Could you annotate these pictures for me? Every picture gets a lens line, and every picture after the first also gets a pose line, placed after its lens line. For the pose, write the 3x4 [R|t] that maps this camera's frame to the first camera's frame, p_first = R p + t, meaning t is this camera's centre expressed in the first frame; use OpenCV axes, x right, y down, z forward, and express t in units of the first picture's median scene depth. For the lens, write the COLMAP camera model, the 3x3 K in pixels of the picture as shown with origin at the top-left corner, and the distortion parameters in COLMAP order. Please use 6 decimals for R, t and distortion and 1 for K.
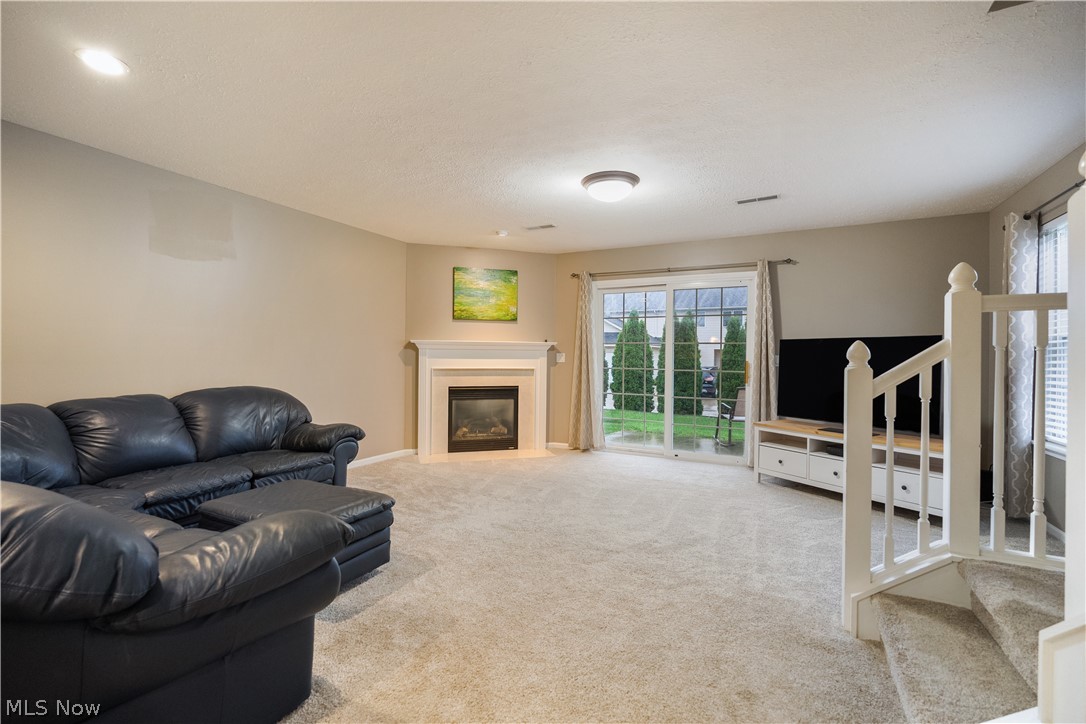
lens RADIAL K [[466.1, 0, 543.0], [0, 466.1, 362.0], [0, 0, 1]] dist [0.002515, 0.000524]
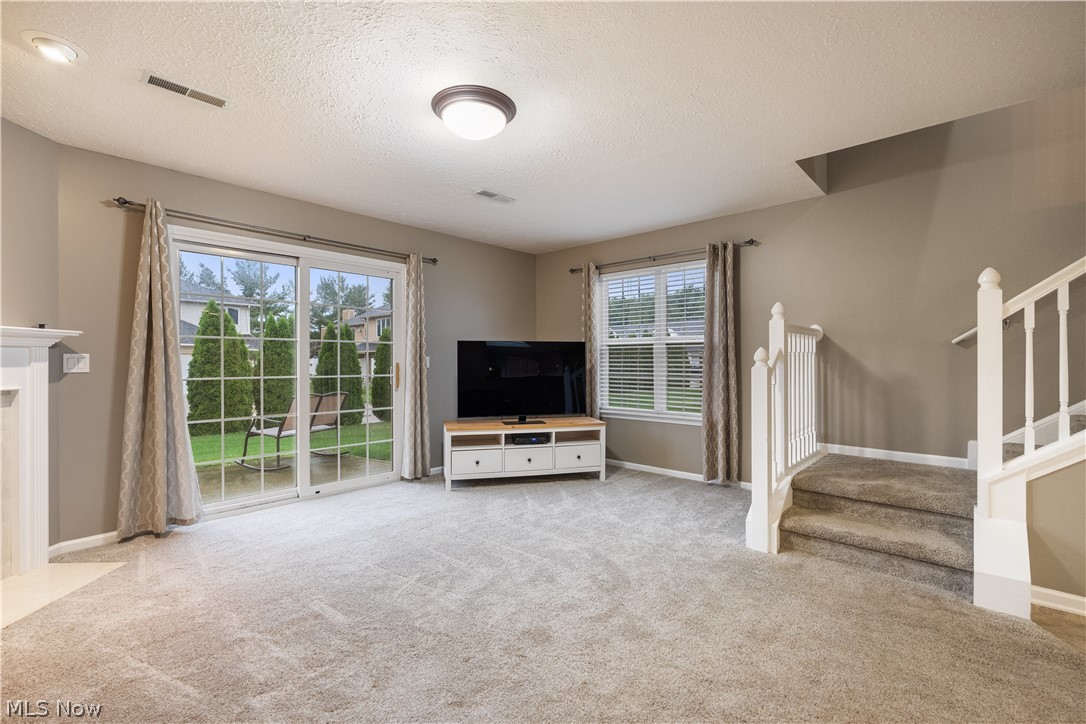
lens RADIAL K [[466.1, 0, 543.0], [0, 466.1, 362.0], [0, 0, 1]] dist [0.002515, 0.000524]
pose [[0.295634, -0.017487, 0.955141, -0.484008], [0.017408, 0.999765, 0.012916, -0.016843], [-0.955143, 0.012809, 0.295869, 0.672002]]
